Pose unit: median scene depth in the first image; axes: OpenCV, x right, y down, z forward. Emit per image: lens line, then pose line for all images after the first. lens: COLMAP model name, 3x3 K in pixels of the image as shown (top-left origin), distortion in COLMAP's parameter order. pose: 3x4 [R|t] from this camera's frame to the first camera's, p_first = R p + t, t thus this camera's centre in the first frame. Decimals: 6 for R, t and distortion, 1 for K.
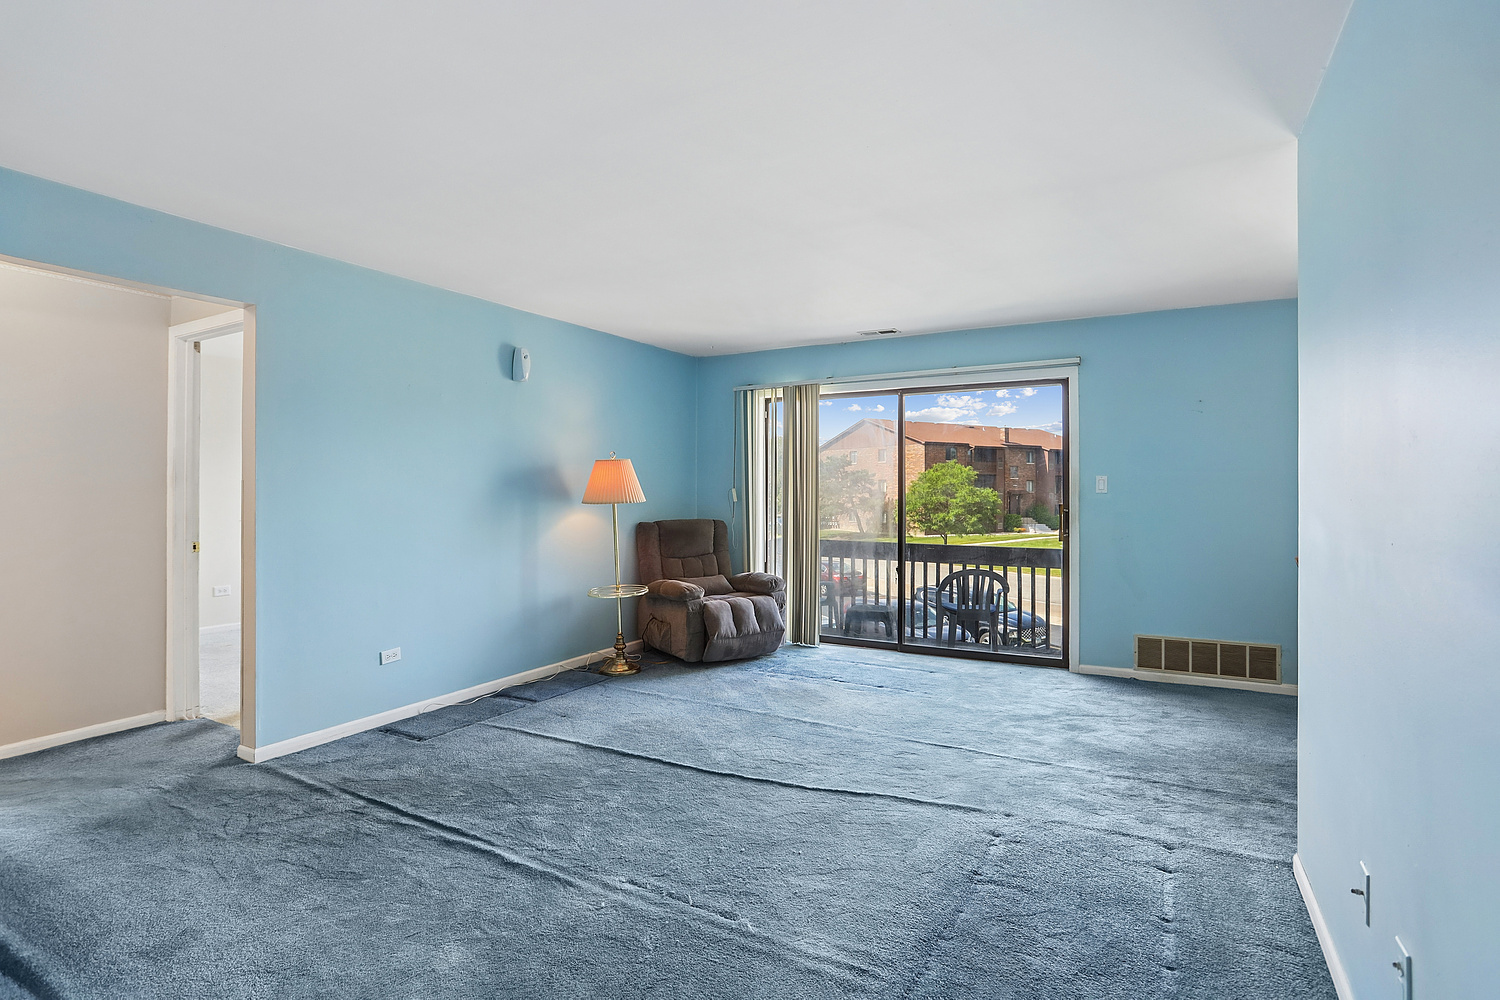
lens RADIAL K [[744.7, 0, 737.4], [0, 744.7, 498.9], [0, 0, 1]] dist [-0.003681, 0.016752]
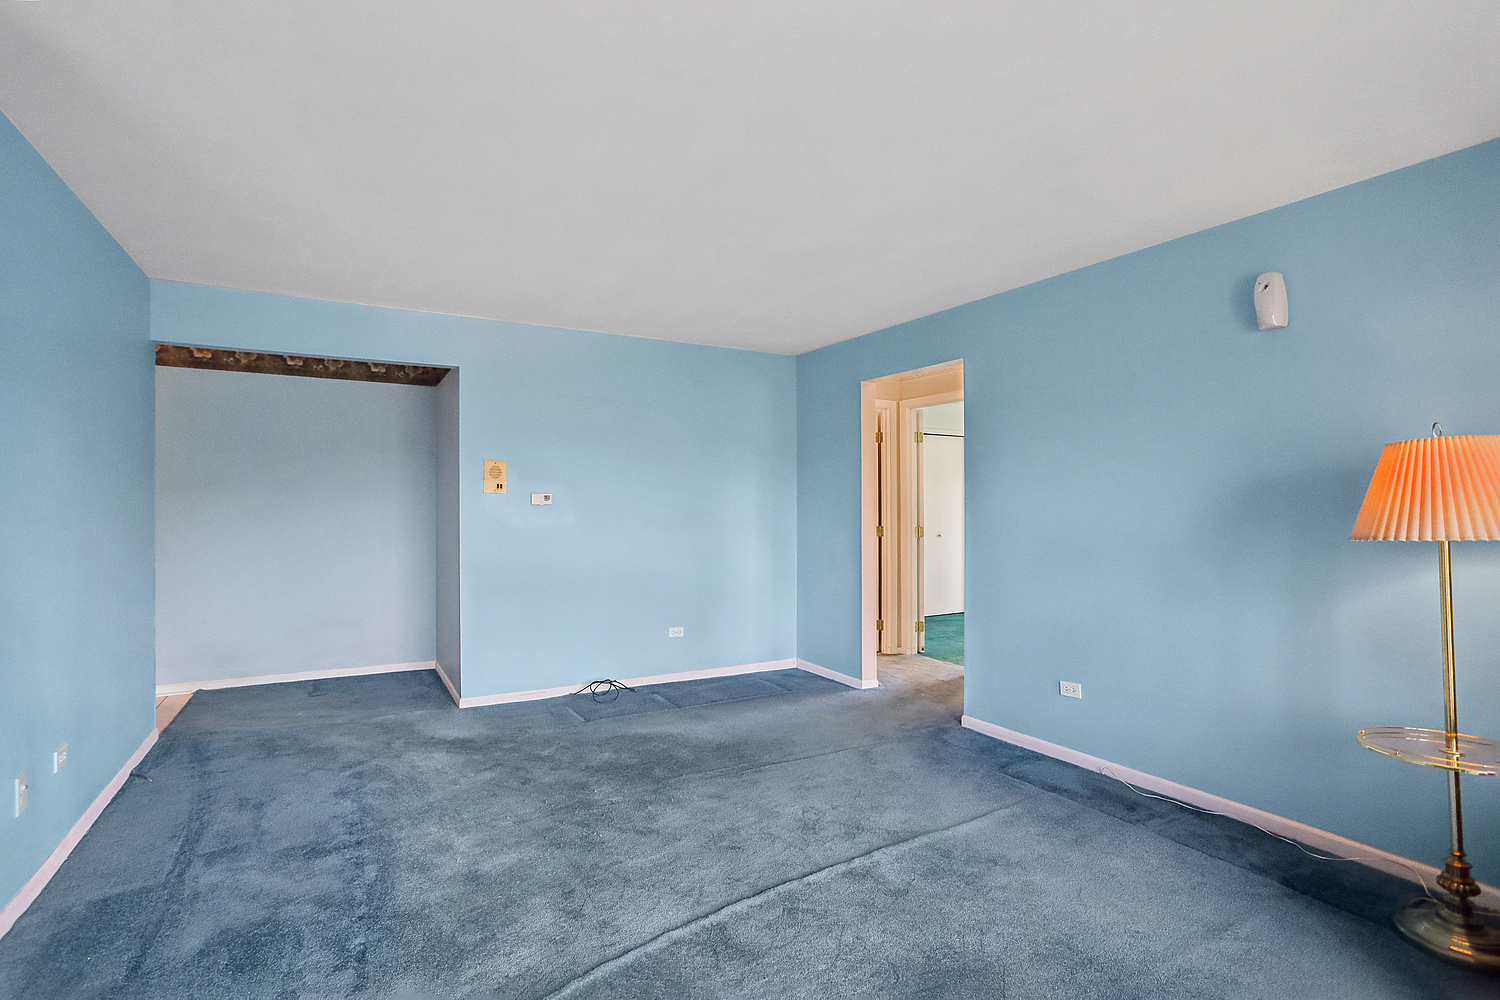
lens RADIAL K [[744.7, 0, 737.4], [0, 744.7, 498.9], [0, 0, 1]] dist [-0.003681, 0.016752]
pose [[-0.527022, -0.008254, -0.849812, 0.202087], [-0.003865, 0.999966, -0.007315, -0.006557], [0.849843, -0.000571, -0.527035, 0.428030]]
